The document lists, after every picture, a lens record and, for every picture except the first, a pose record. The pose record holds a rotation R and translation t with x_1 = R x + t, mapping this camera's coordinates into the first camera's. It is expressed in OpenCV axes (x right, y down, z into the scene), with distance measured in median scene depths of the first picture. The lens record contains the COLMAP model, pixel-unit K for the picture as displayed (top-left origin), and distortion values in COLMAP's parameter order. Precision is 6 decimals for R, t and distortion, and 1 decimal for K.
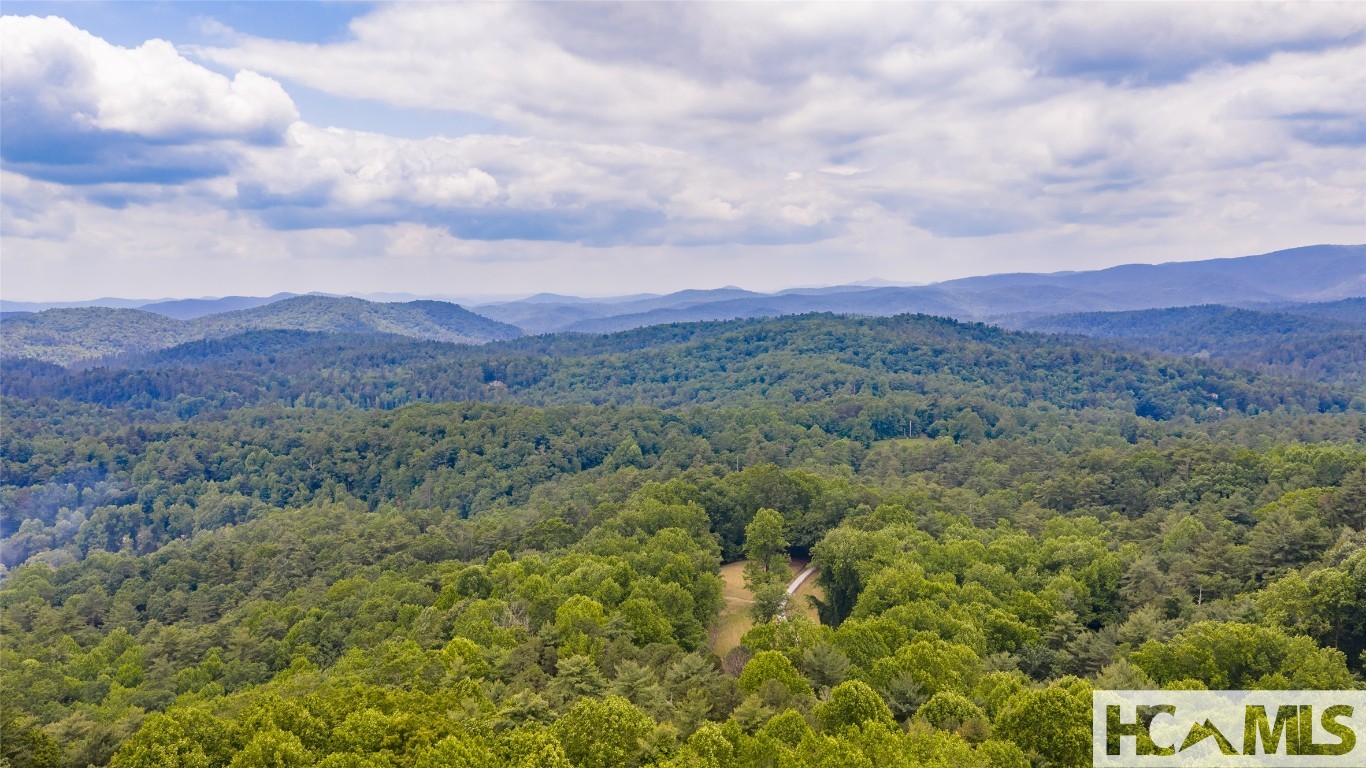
lens RADIAL K [[1123.2, 0, 684.4], [0, 1123.2, 381.8], [0, 0, 1]] dist [0.030972, -0.052918]
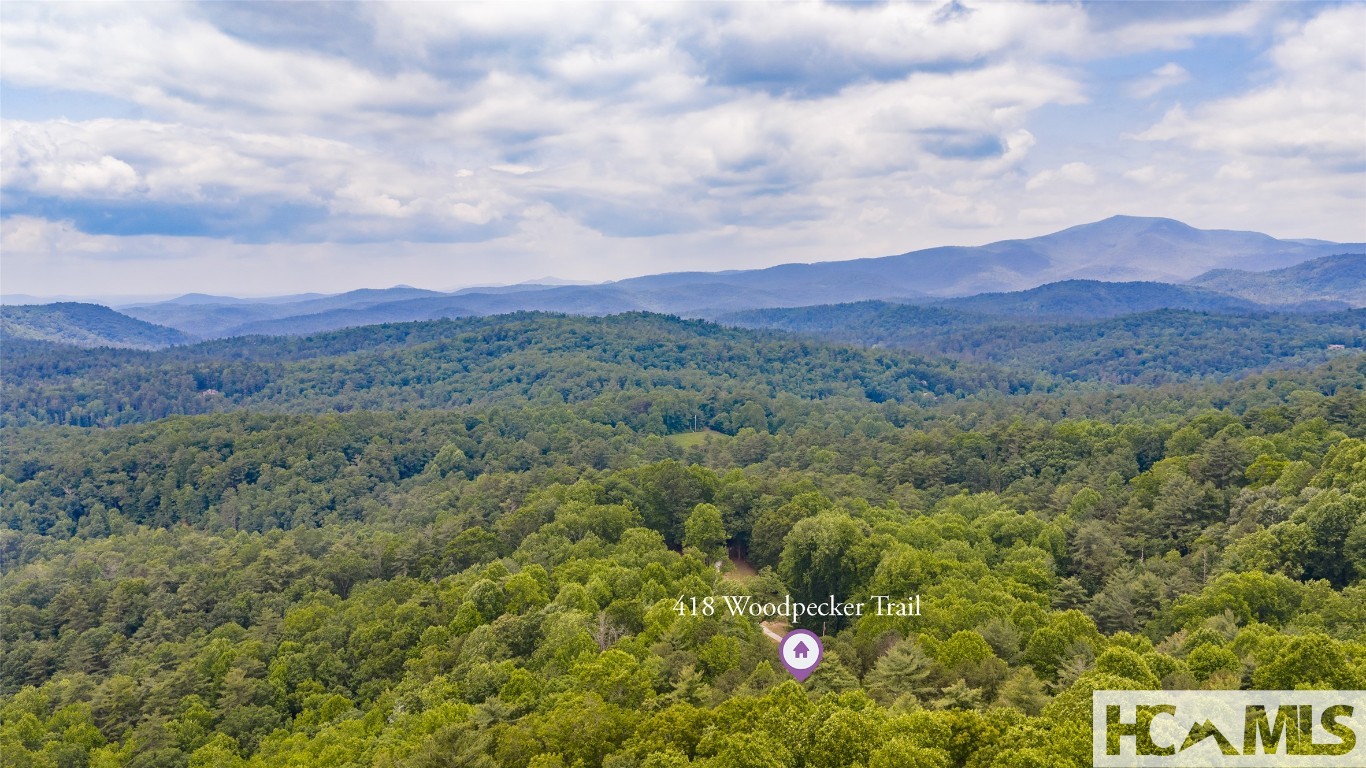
lens RADIAL K [[1123.2, 0, 684.4], [0, 1123.2, 381.8], [0, 0, 1]] dist [0.030972, -0.052918]
pose [[0.957895, -0.028989, 0.285651, -0.068578], [0.028686, 0.999575, 0.005248, -0.000794], [-0.285681, 0.003167, 0.958319, 0.010173]]
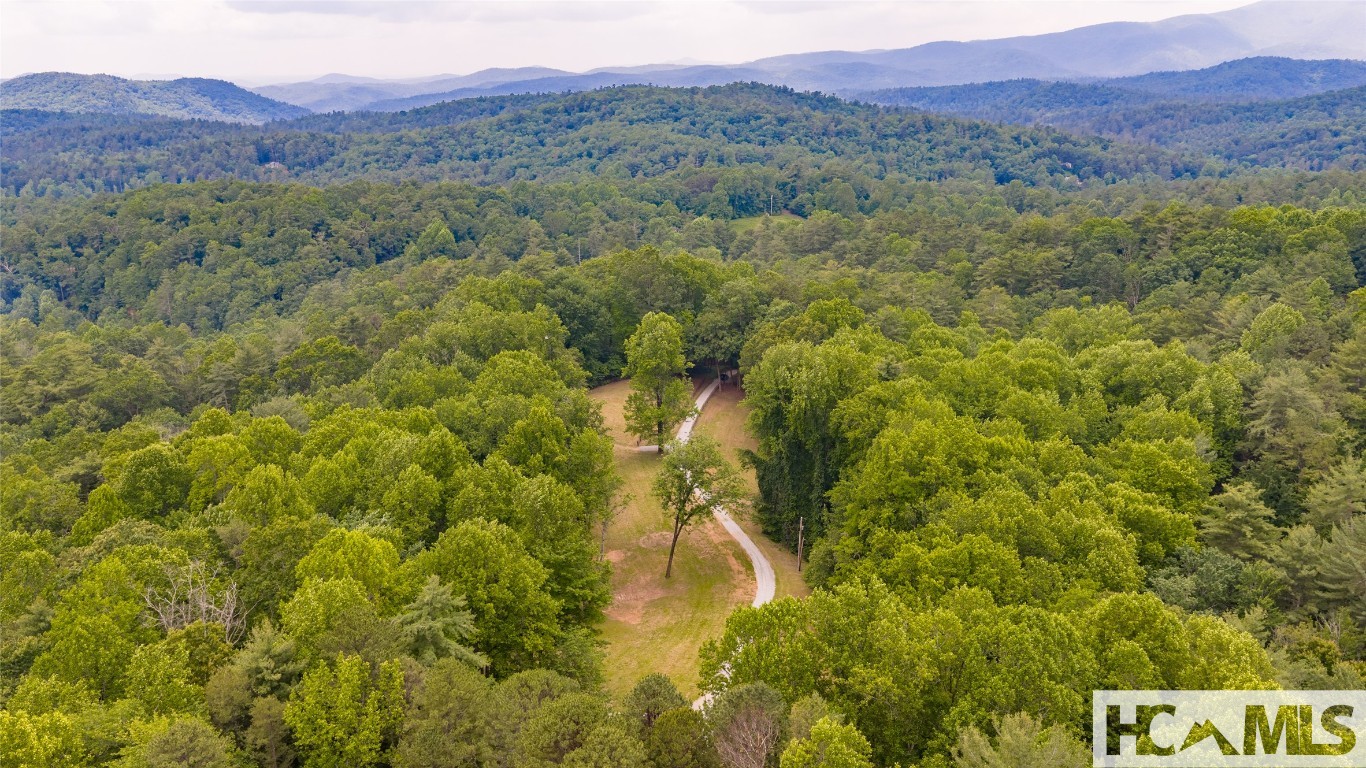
lens RADIAL K [[1123.2, 0, 684.4], [0, 1123.2, 381.8], [0, 0, 1]] dist [0.030972, -0.052918]
pose [[0.986071, -0.046127, 0.159801, -0.005256], [0.015587, 0.982175, 0.187324, 0.008825], [-0.165593, -0.182224, 0.969213, 0.104433]]
